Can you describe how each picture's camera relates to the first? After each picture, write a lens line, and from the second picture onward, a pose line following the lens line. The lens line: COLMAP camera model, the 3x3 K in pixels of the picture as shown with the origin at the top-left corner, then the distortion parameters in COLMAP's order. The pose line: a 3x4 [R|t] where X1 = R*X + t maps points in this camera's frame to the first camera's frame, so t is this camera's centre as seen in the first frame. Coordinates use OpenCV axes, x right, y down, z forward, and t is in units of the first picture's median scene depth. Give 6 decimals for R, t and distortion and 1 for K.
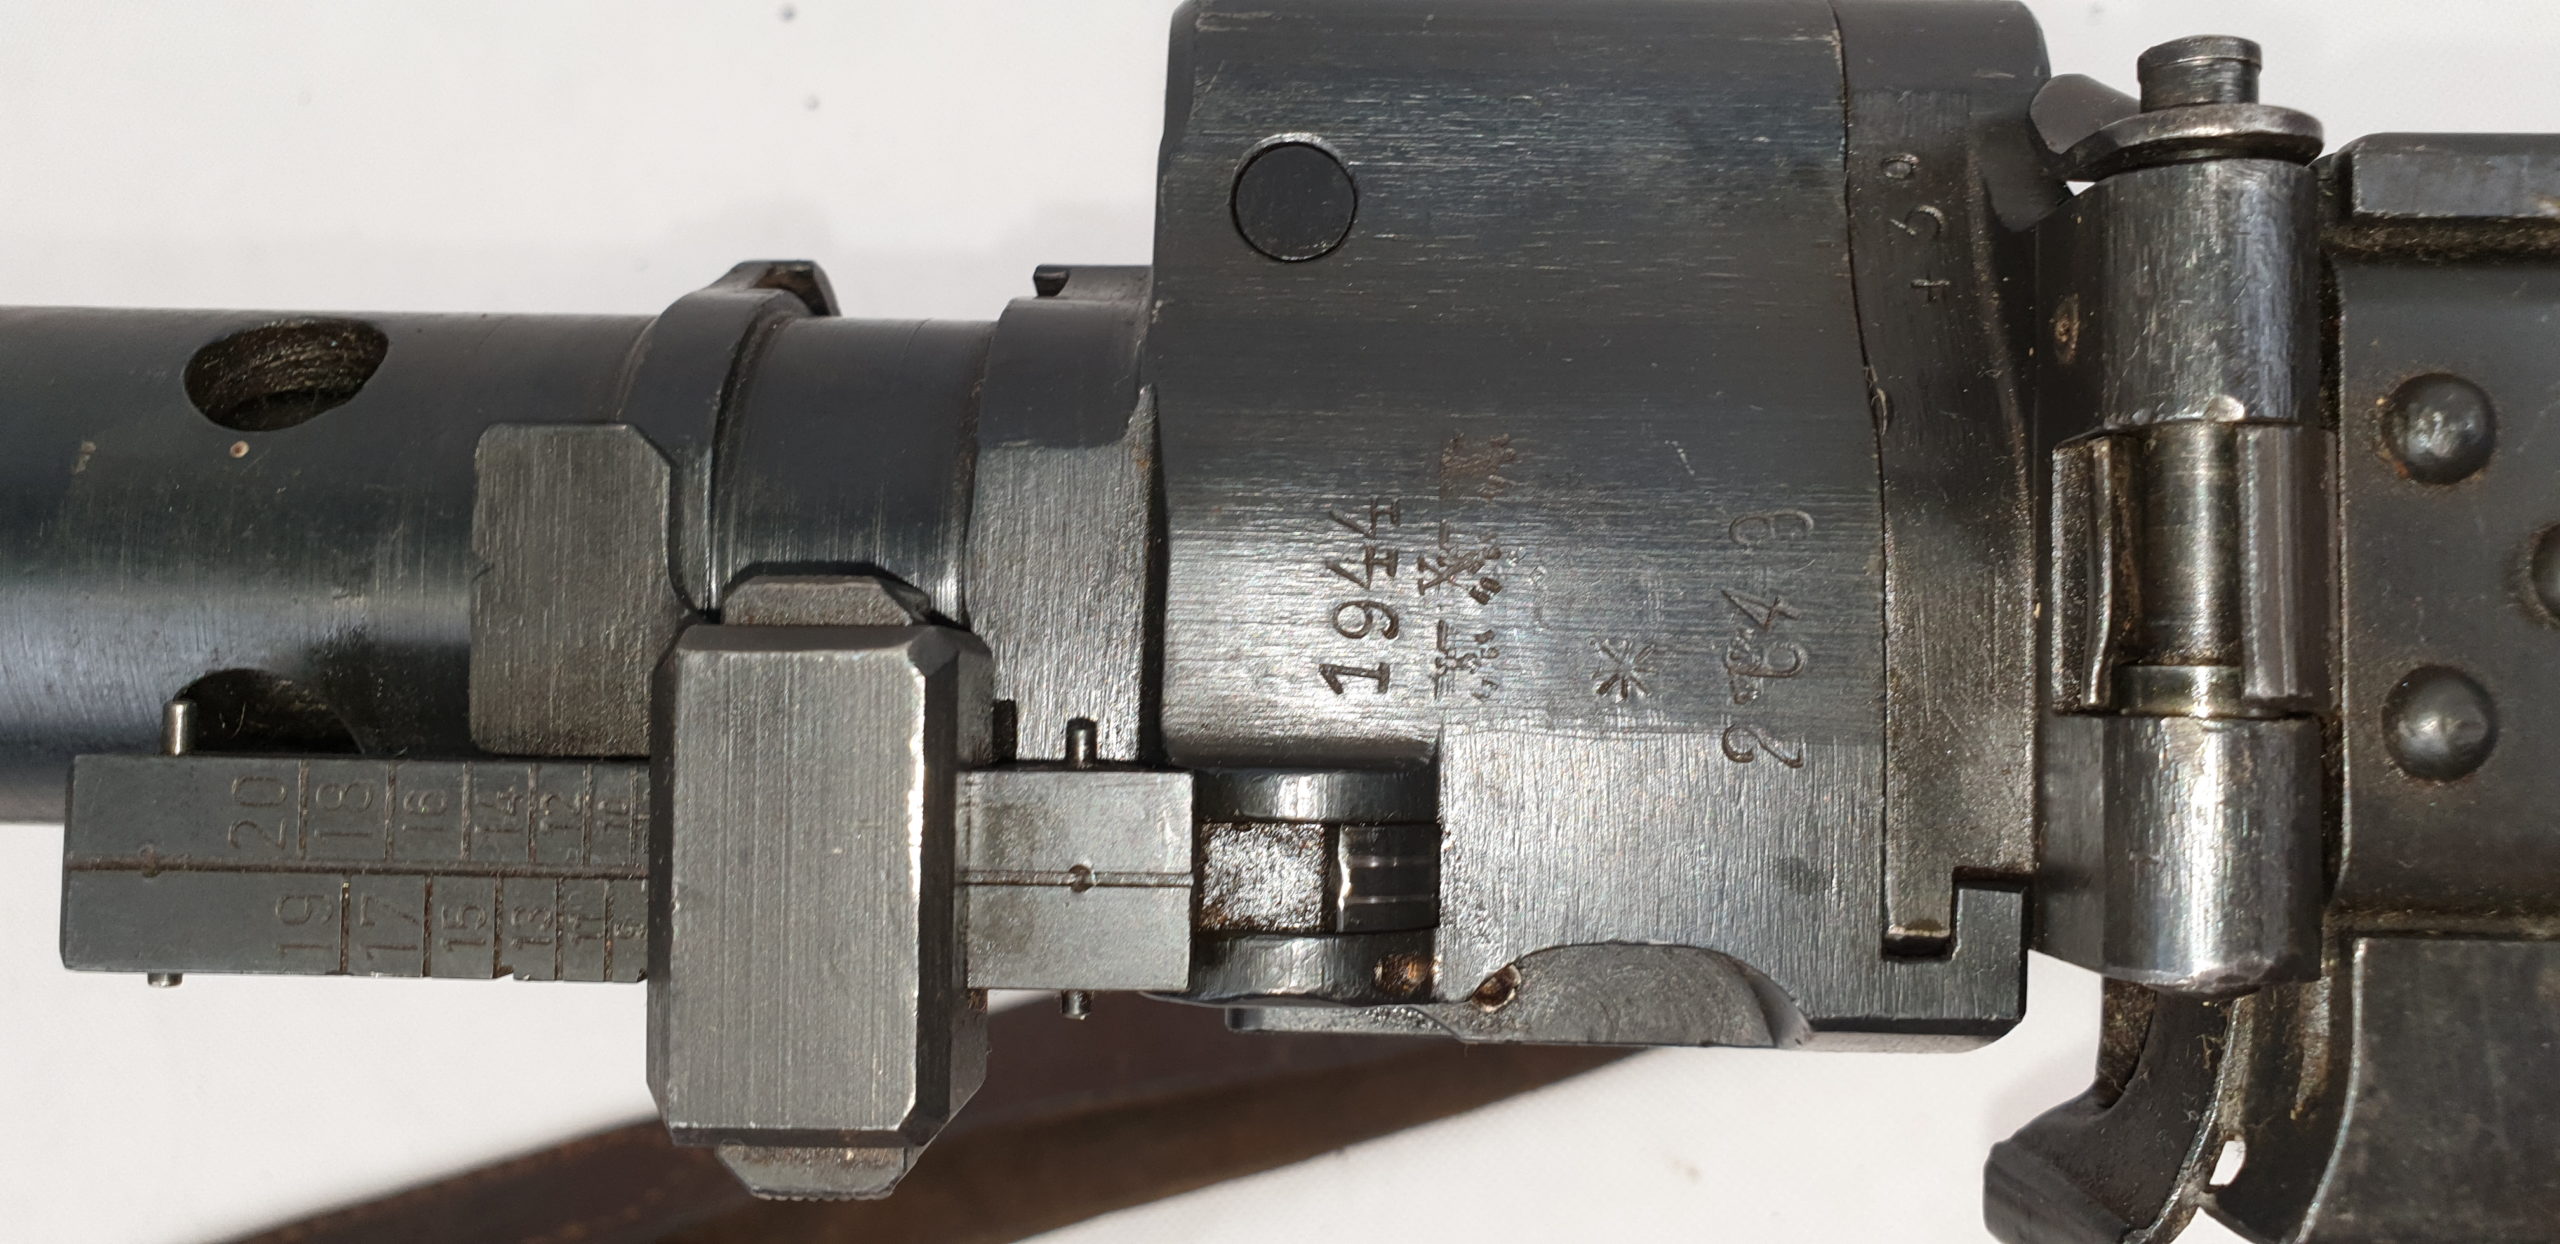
lens RADIAL K [[1842.1, 0, 1294.3], [0, 1842.1, 565.3], [0, 0, 1]] dist [0.155807, -0.444389]
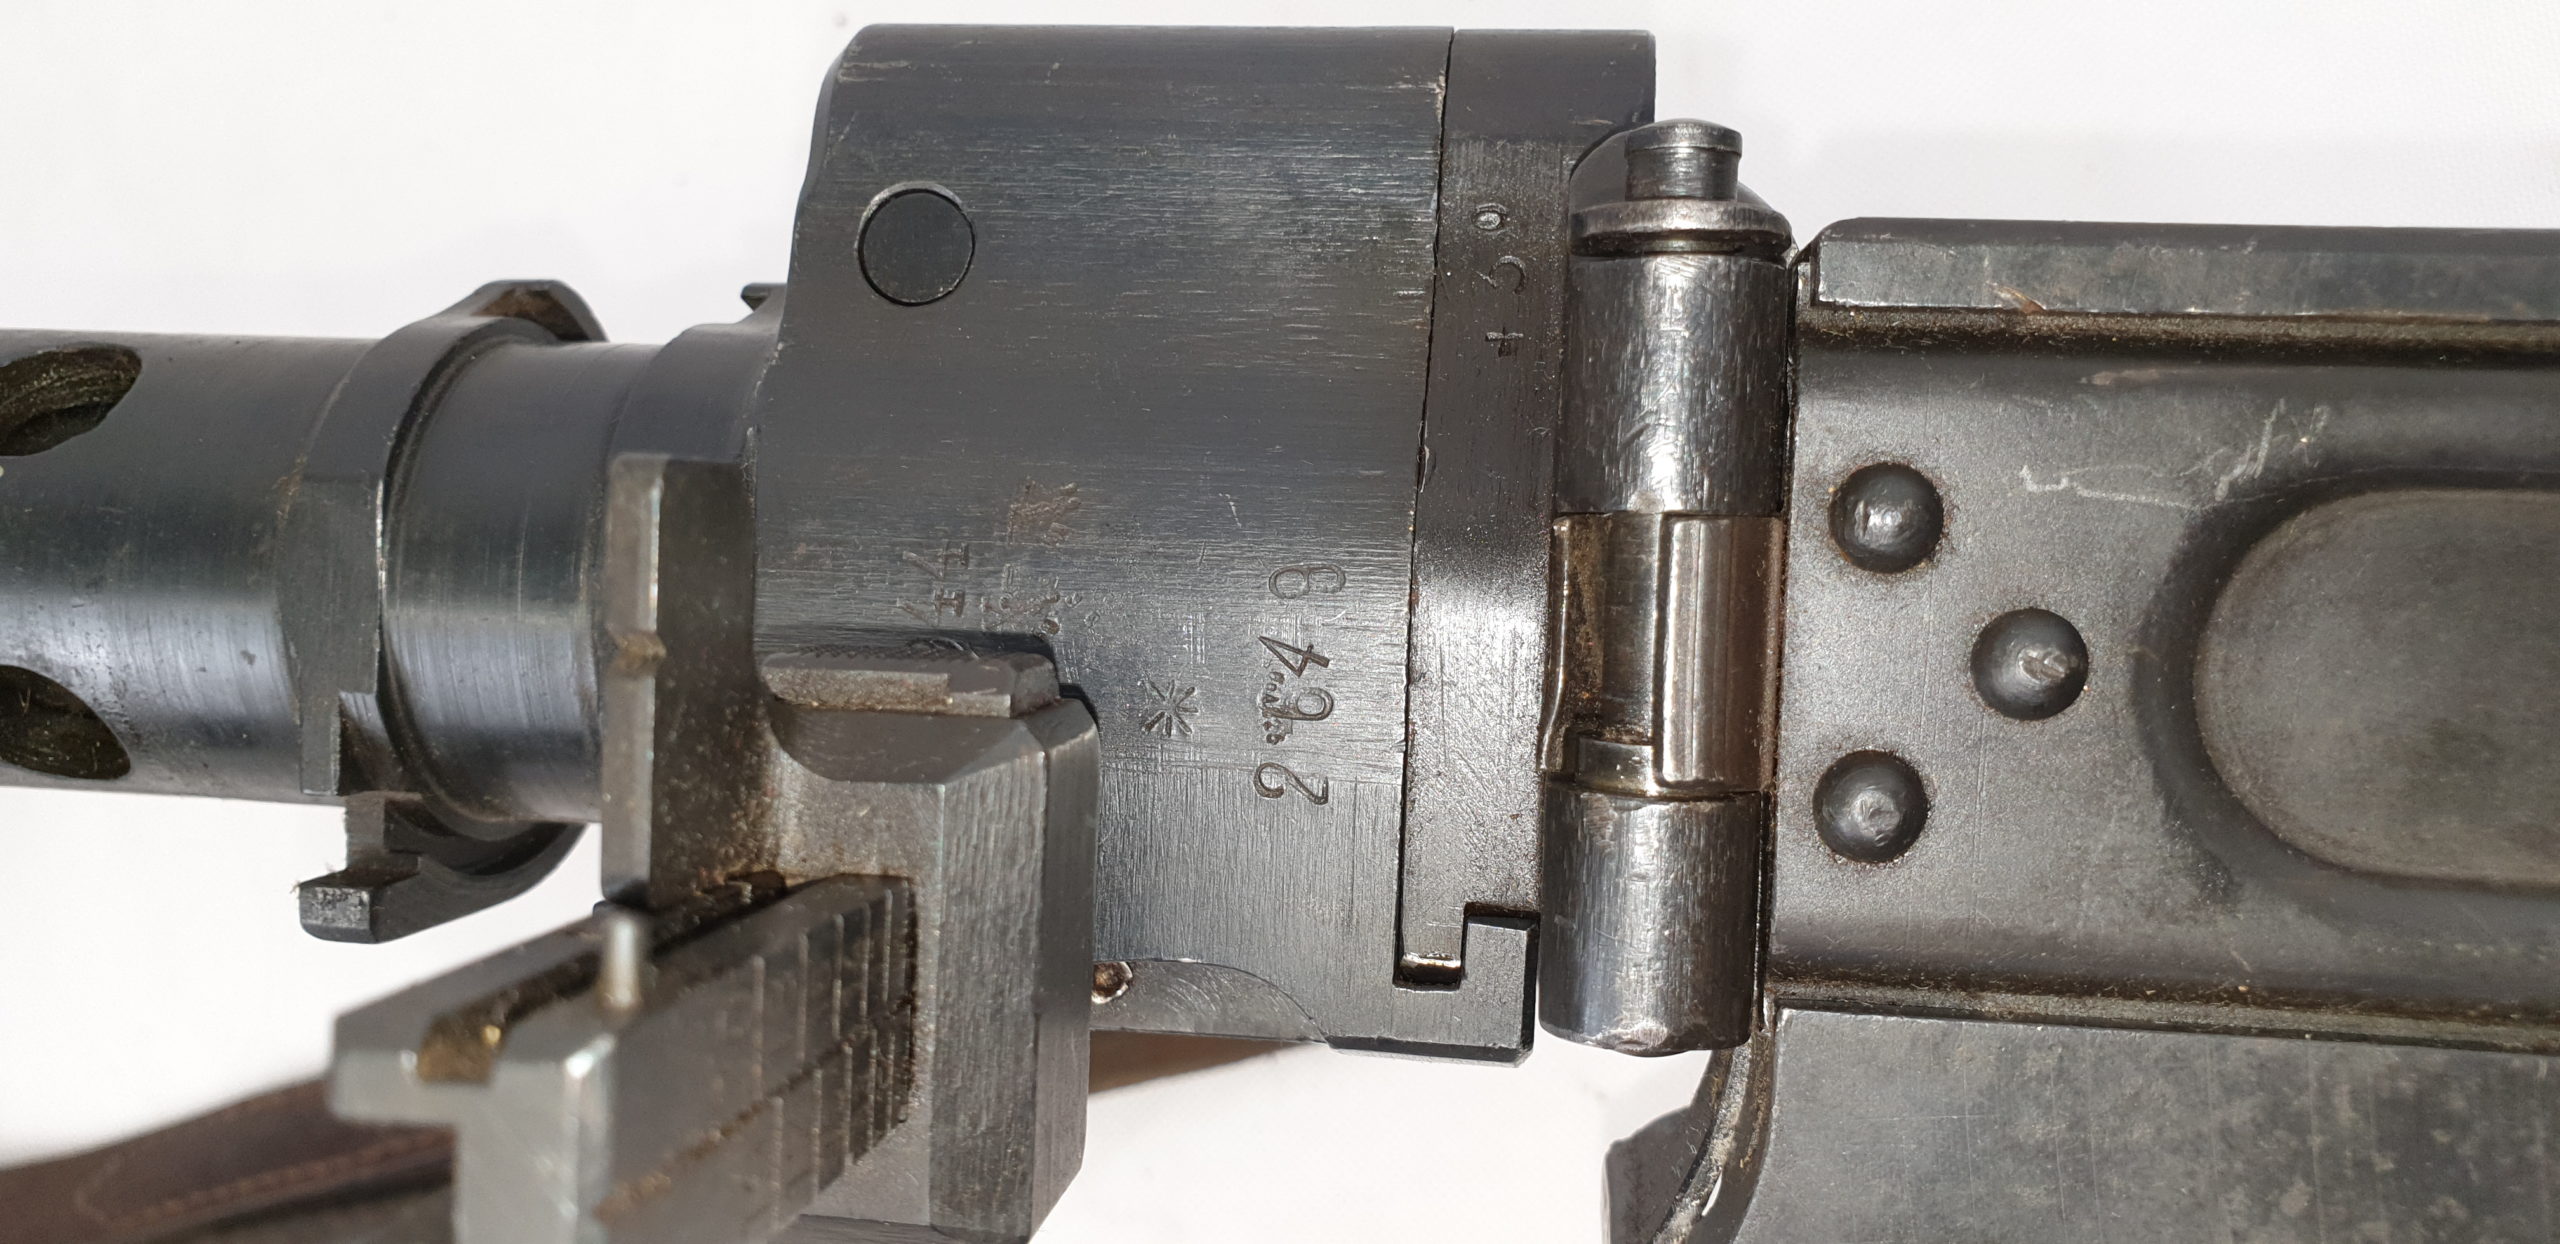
lens RADIAL K [[1893.0, 0, 1308.3], [0, 1893.0, 623.0], [0, 0, 1]] dist [-0.007949, -0.000911]
pose [[0.992756, 0.029337, -0.116515, 0.355511], [-0.017350, 0.994572, 0.102592, -0.098893], [0.118893, -0.099827, 0.987876, -0.058361]]
